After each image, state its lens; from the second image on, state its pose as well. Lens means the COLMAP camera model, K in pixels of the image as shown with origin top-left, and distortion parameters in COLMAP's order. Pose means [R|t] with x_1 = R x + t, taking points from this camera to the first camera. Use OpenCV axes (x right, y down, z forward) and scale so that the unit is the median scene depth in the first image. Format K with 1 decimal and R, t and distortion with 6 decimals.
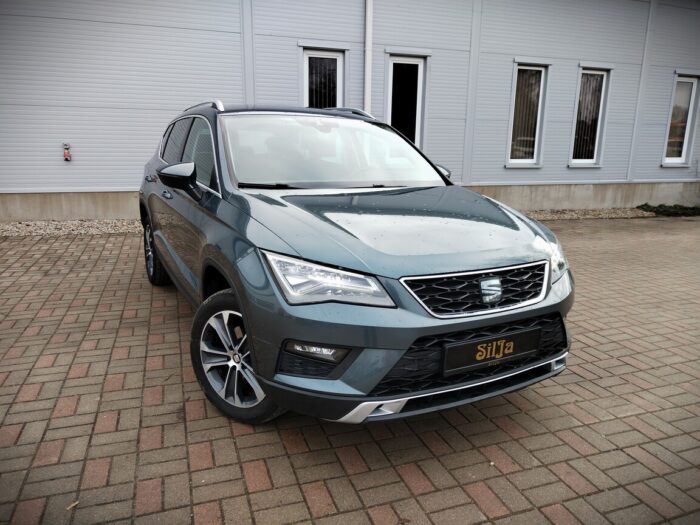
lens RADIAL K [[515.5, 0, 350.0], [0, 515.5, 262.5], [0, 0, 1]] dist [-0.004648, -0.005291]
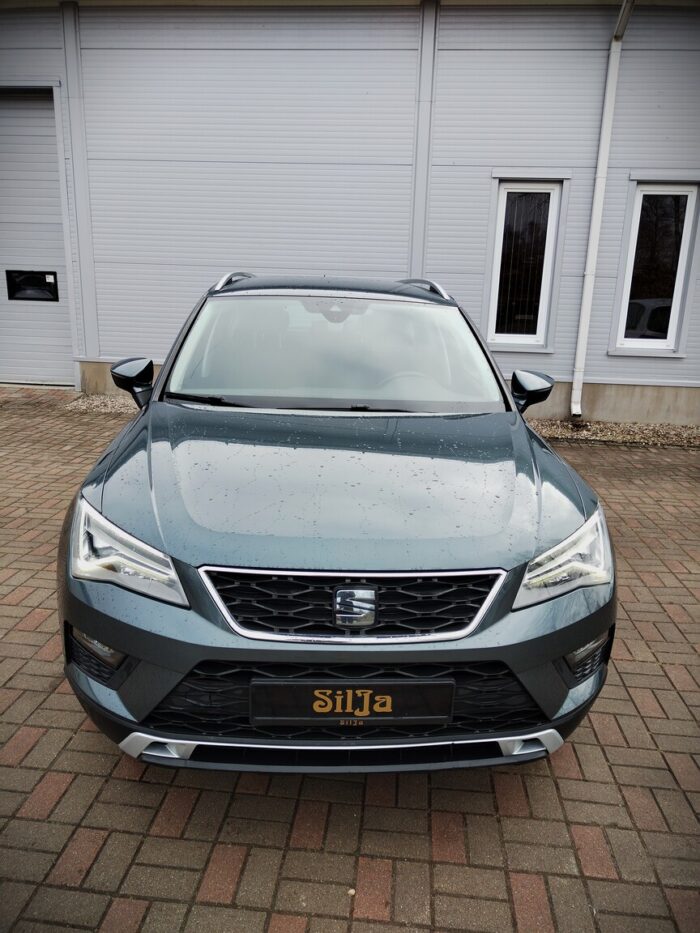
lens RADIAL K [[690.9, 0, 351.1], [0, 690.9, 458.2], [0, 0, 1]] dist [-0.000352, 0.005564]
pose [[0.908458, 0.110283, -0.403164, 0.587165], [-0.110147, 0.993635, 0.023607, -0.144584], [0.403202, 0.022961, 0.914823, 0.226938]]
